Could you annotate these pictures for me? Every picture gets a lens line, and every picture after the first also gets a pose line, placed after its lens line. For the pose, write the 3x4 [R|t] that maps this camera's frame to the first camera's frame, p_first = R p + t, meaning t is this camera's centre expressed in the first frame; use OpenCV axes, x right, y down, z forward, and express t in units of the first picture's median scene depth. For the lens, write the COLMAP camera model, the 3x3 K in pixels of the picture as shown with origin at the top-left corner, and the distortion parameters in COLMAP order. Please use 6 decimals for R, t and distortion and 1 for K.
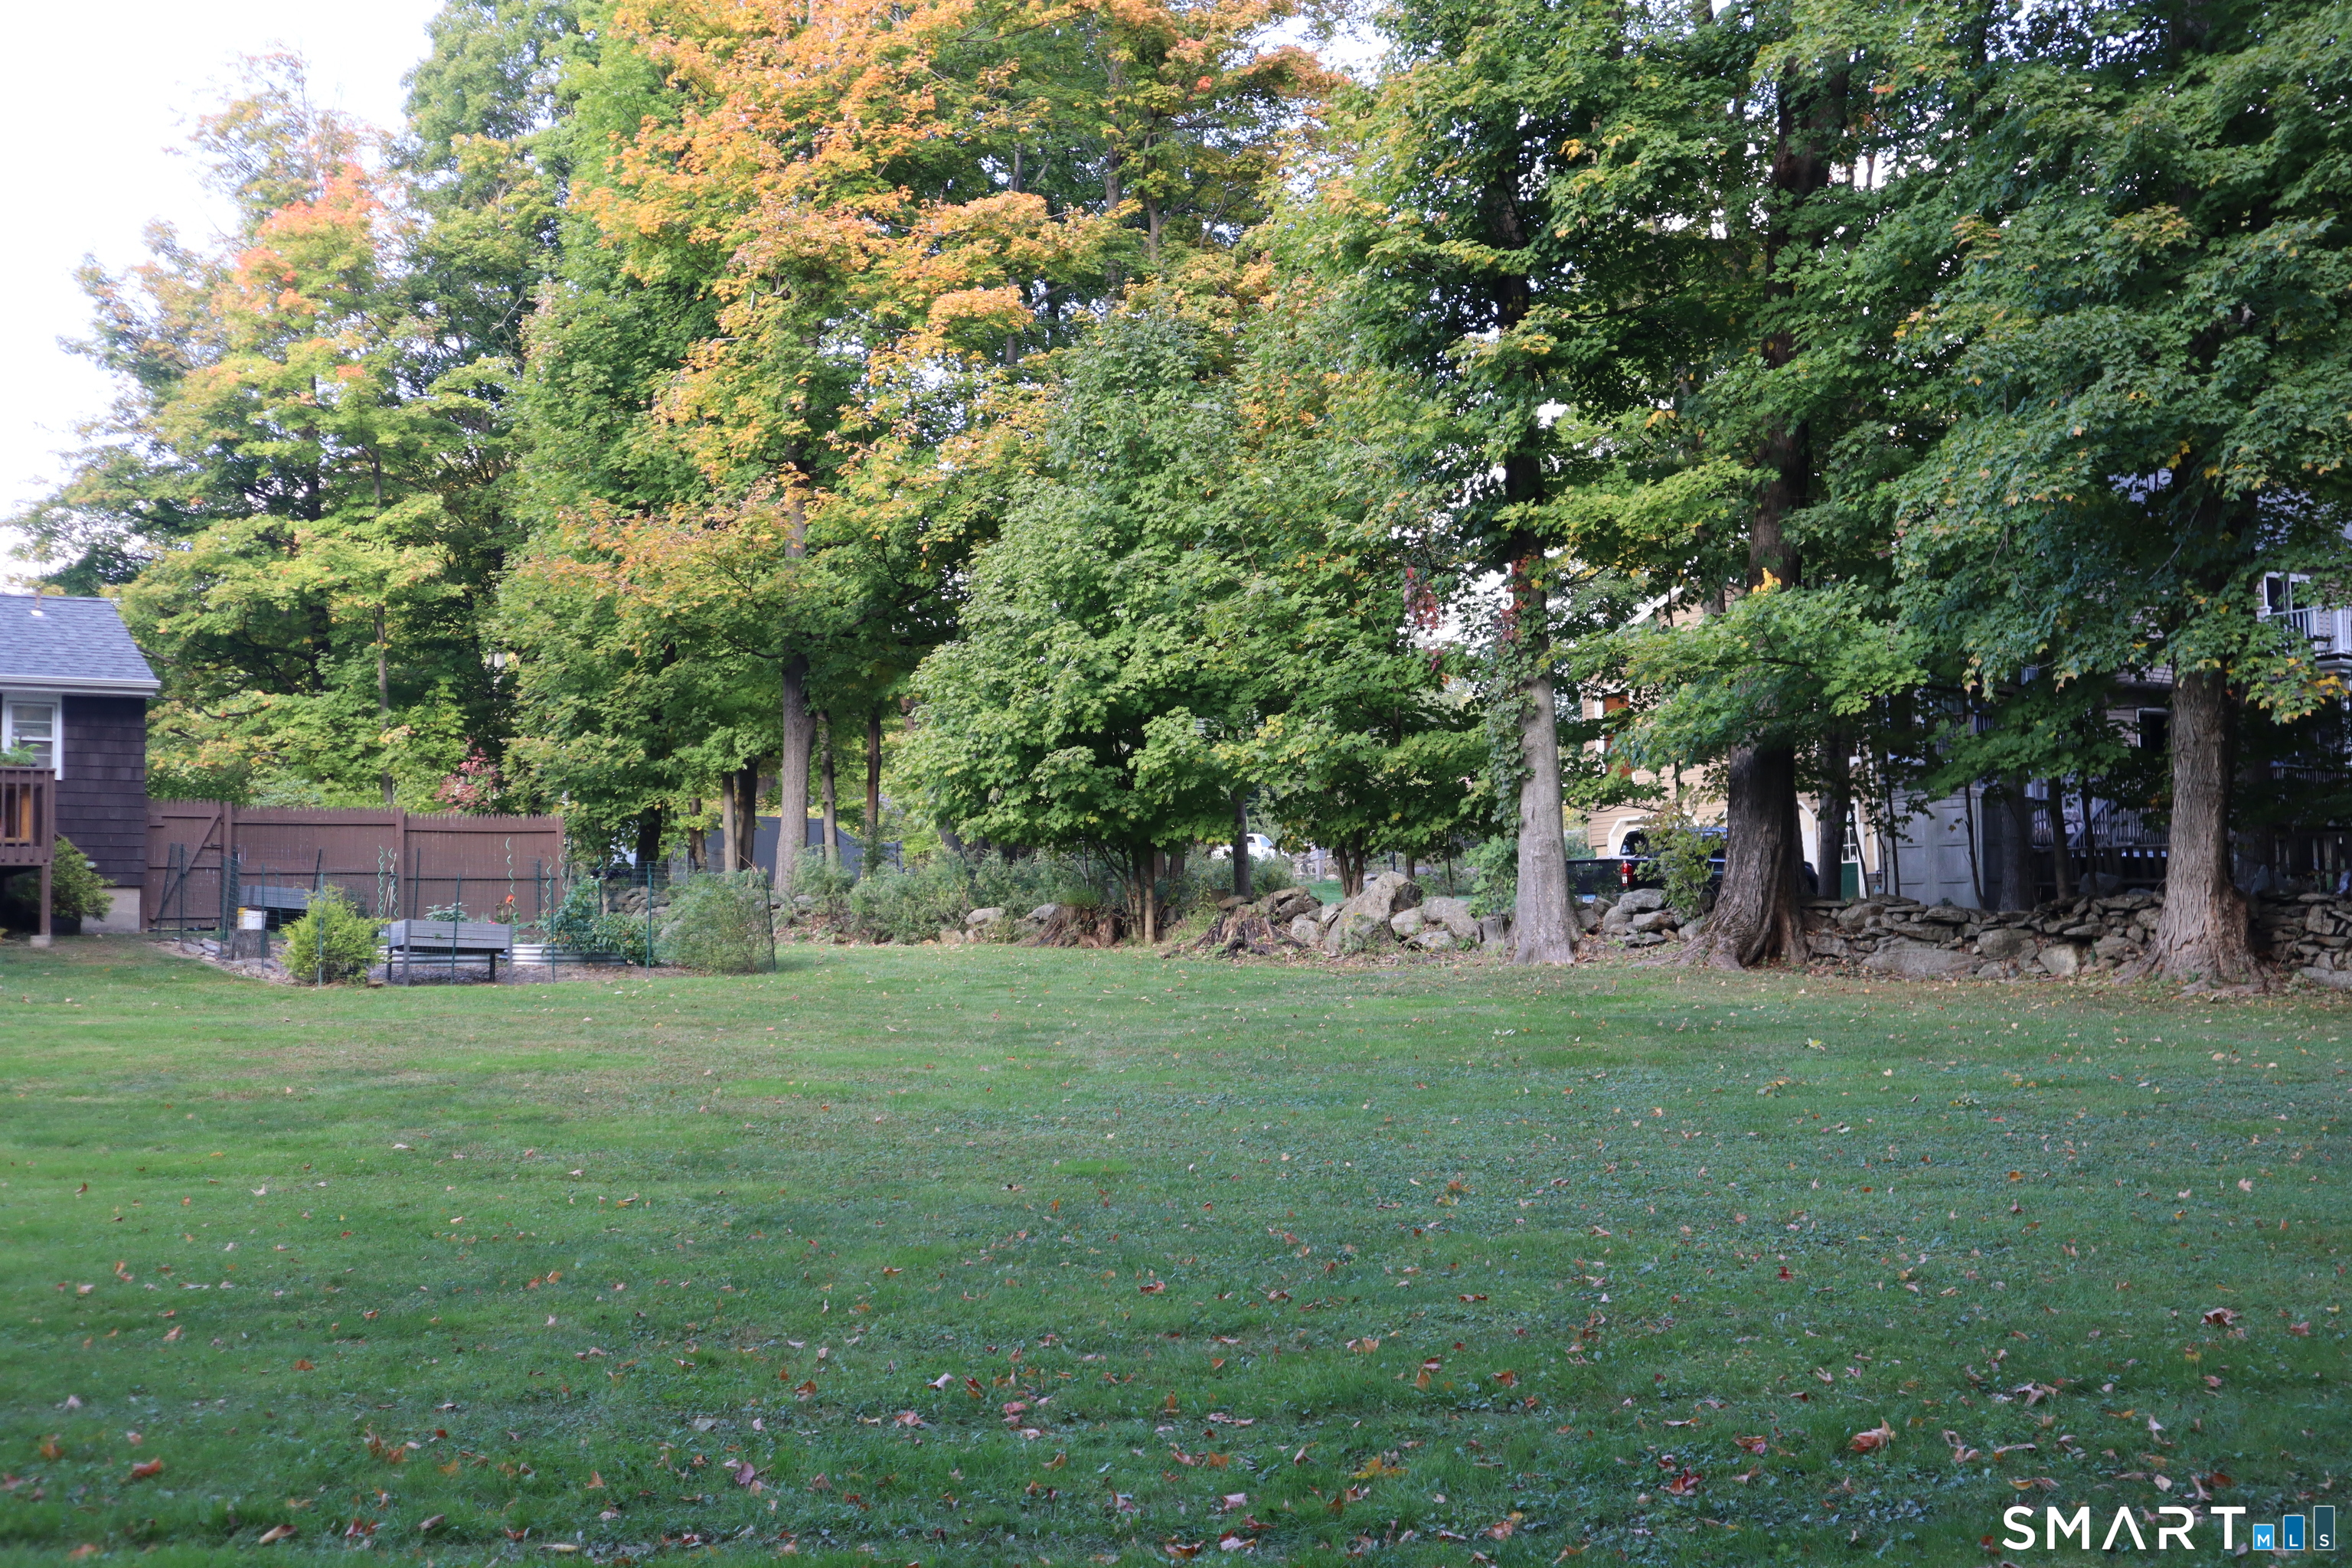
lens RADIAL K [[2714.1, 0, 1176.0], [0, 2714.1, 784.0], [0, 0, 1]] dist [-0.023857, 0.165464]
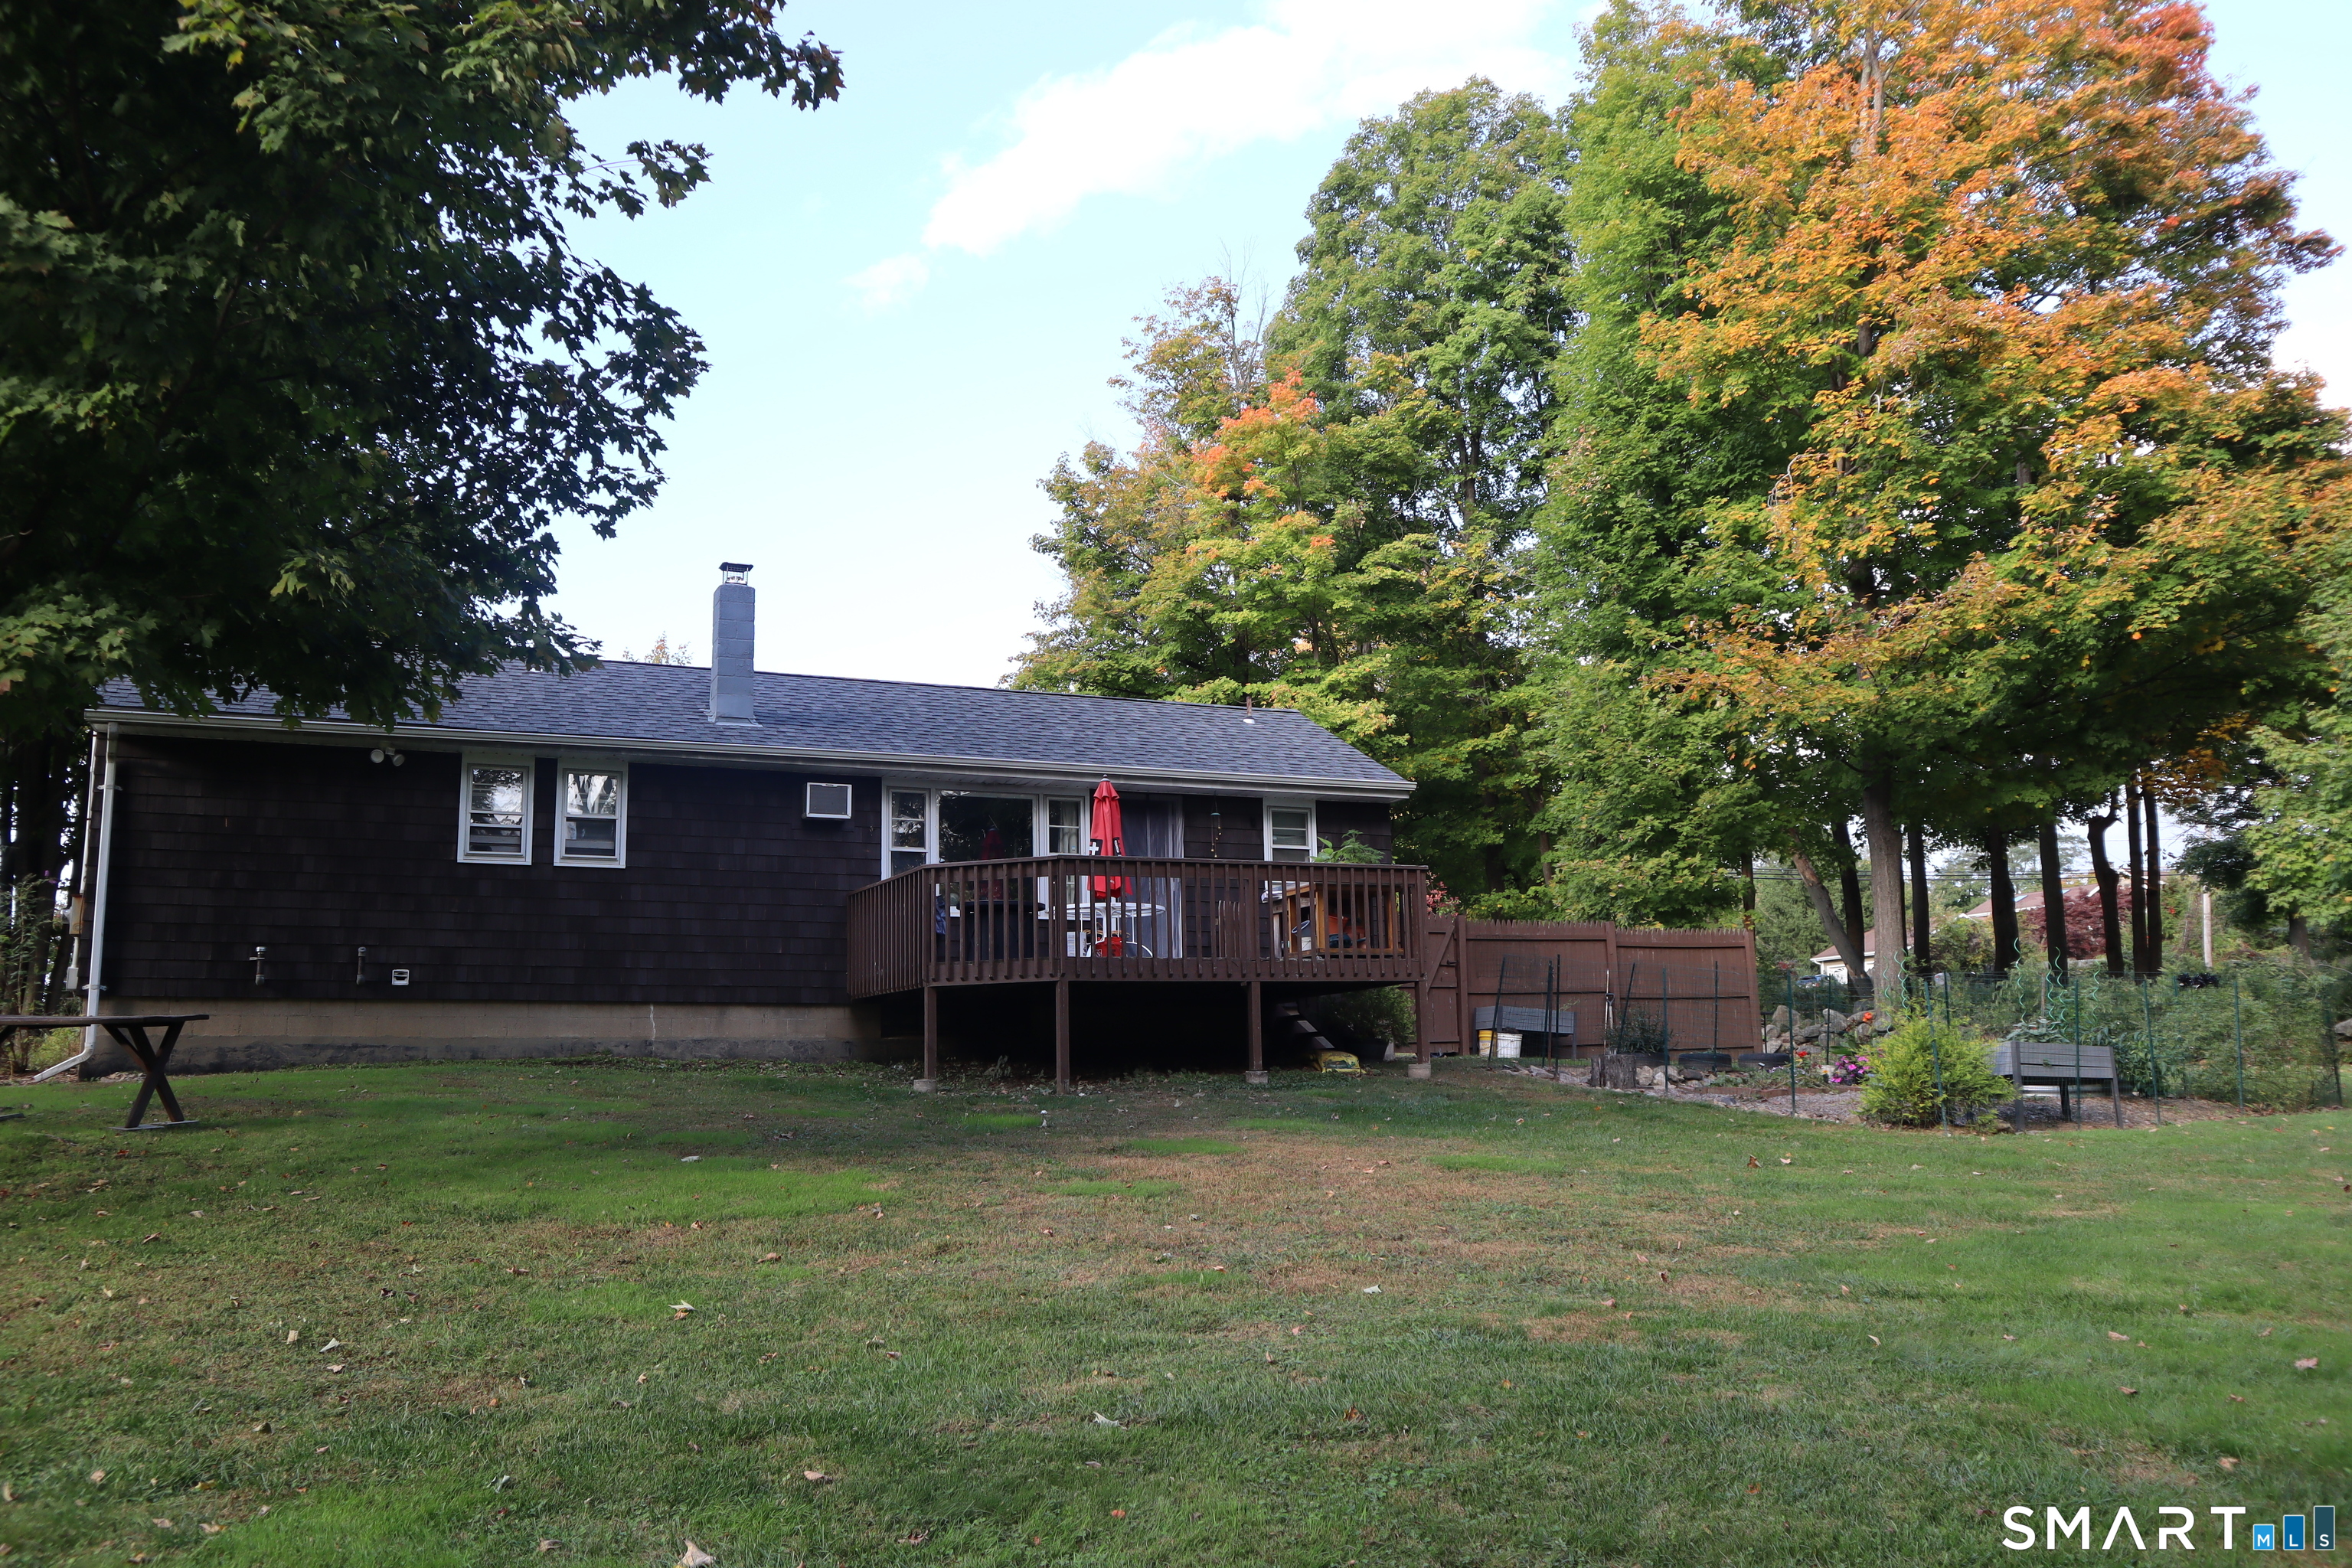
lens RADIAL K [[1868.7, 0, 1168.9], [0, 1868.7, 787.6], [0, 0, 1]] dist [-0.090655, 0.090169]
pose [[0.985938, -0.025322, -0.165183, -0.299192], [0.011429, 0.996356, -0.084520, 0.013608], [0.166722, 0.081444, 0.982635, 0.311108]]
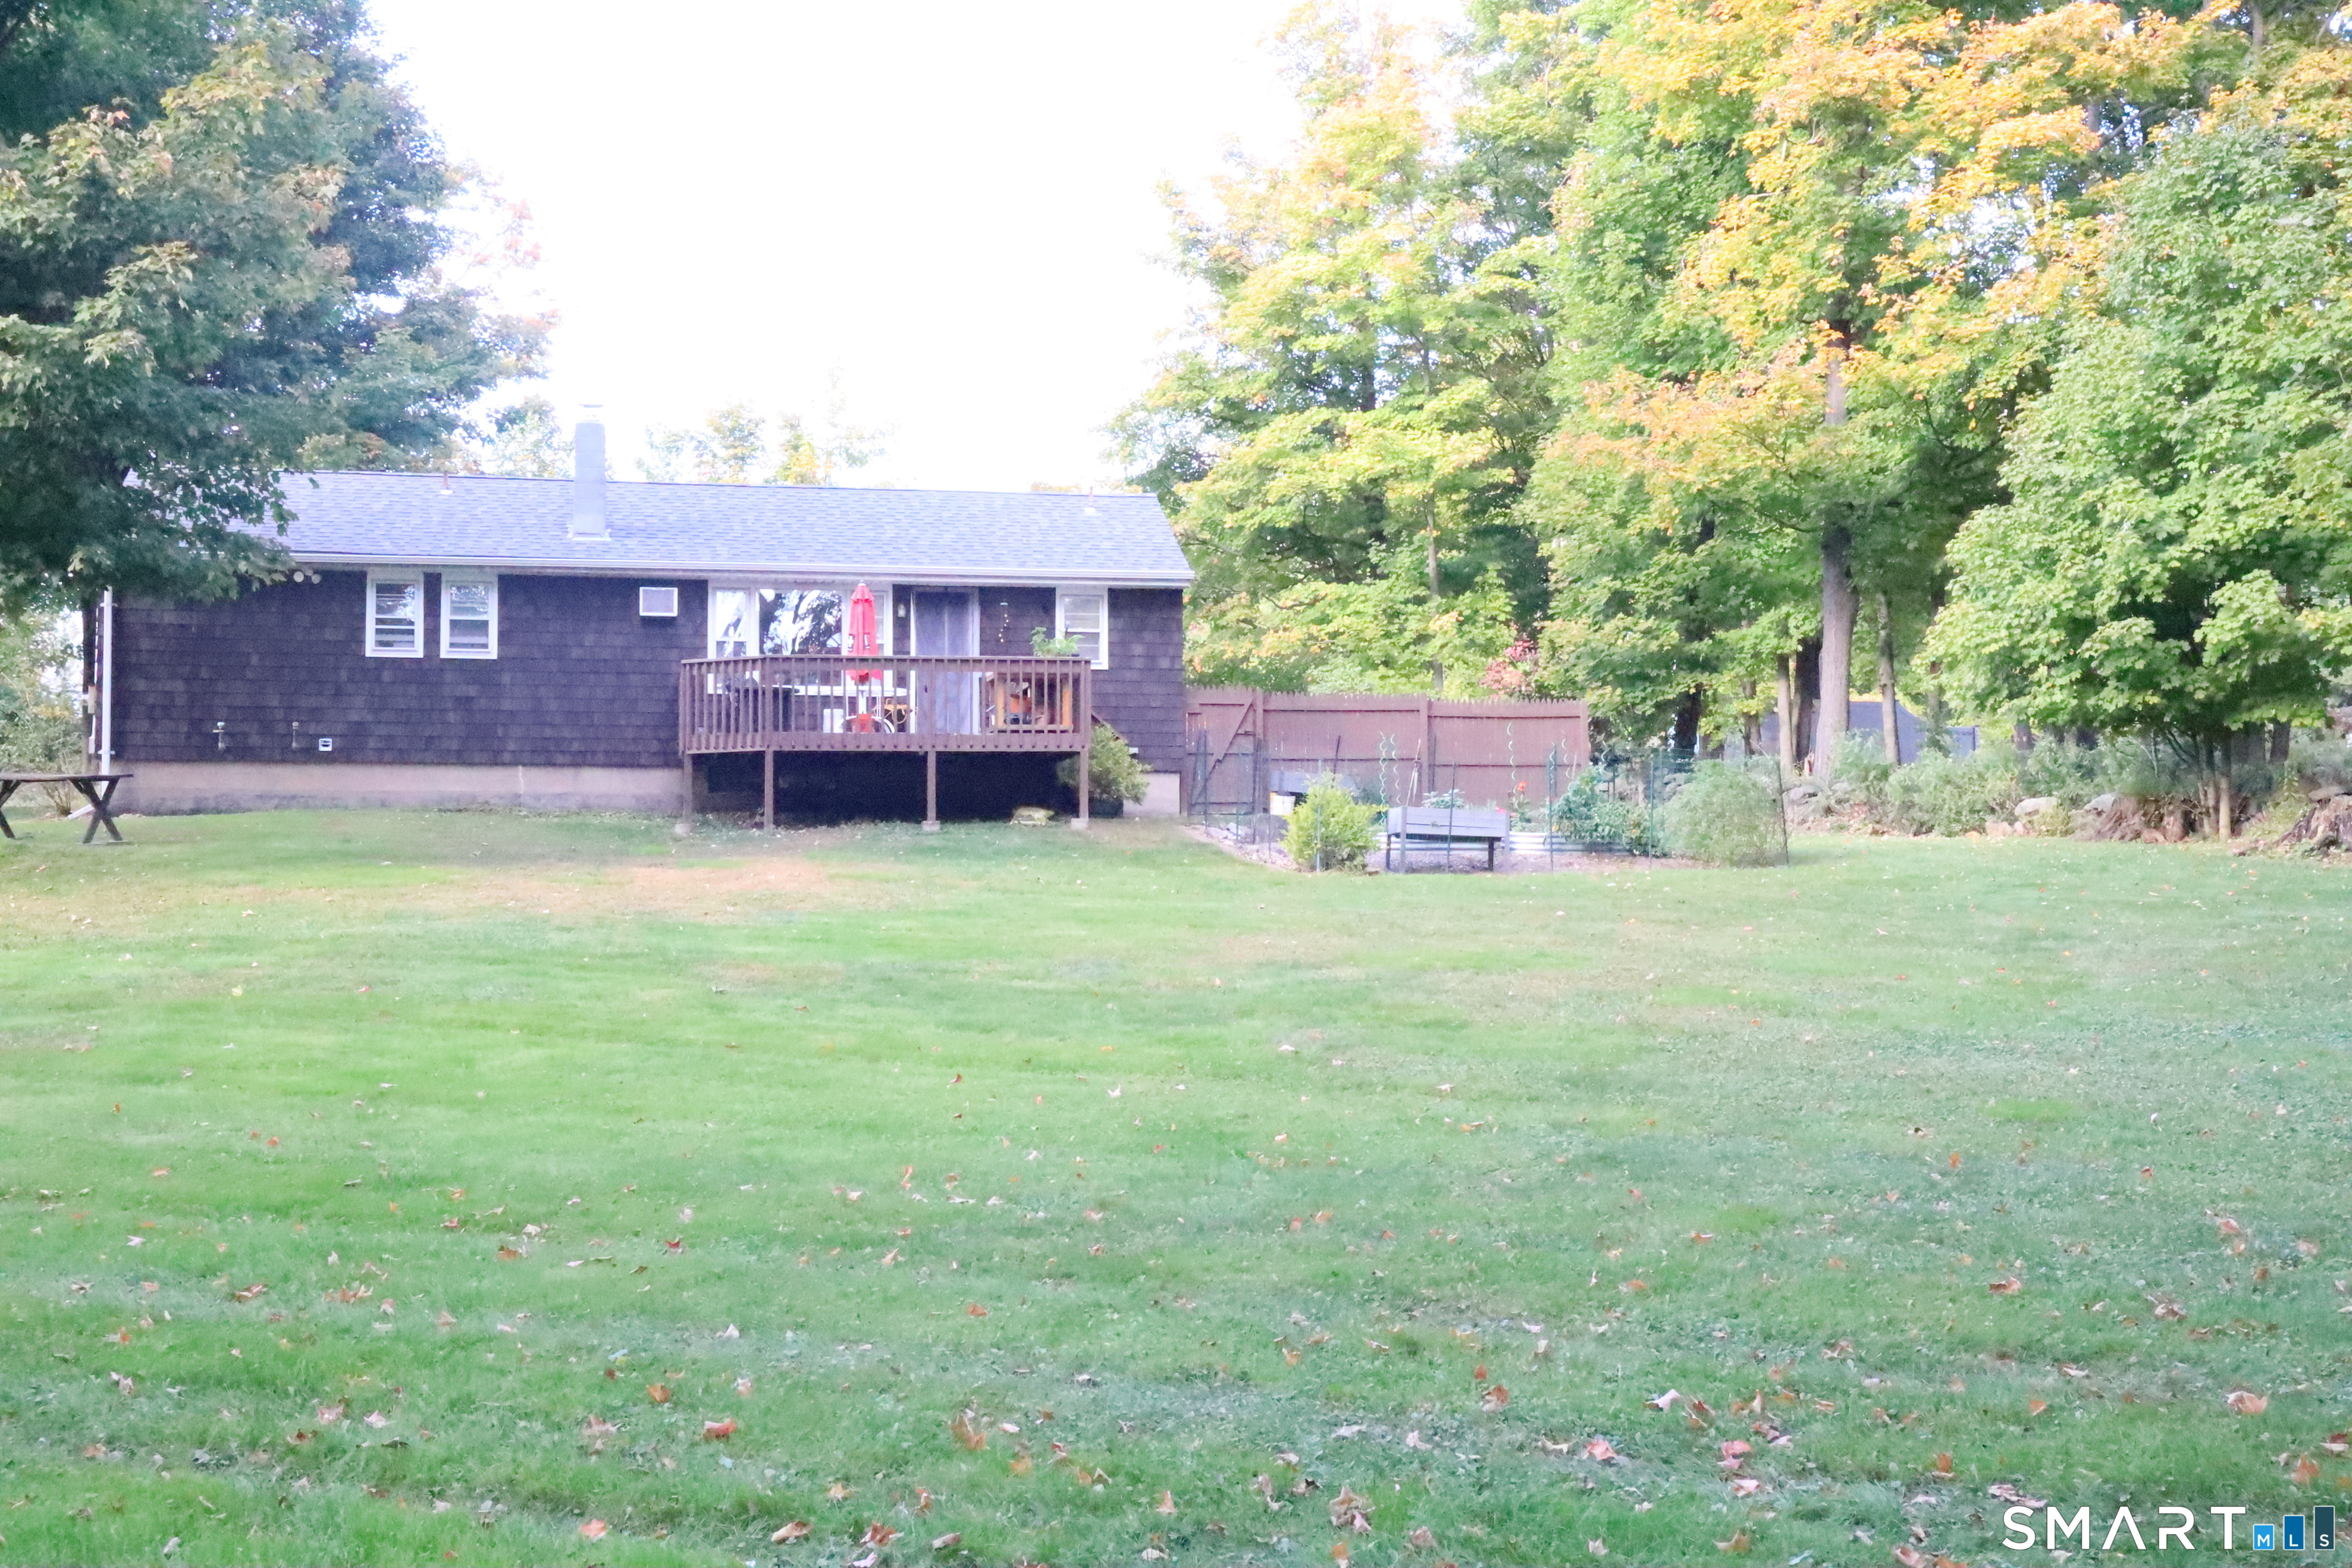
lens RADIAL K [[2714.1, 0, 1176.0], [0, 2714.1, 784.0], [0, 0, 1]] dist [-0.023857, 0.165464]
pose [[0.920294, 0.004496, -0.391201, 0.018277], [0.011976, 0.999142, 0.039656, 0.001256], [0.391043, -0.041180, 0.919451, 0.043413]]
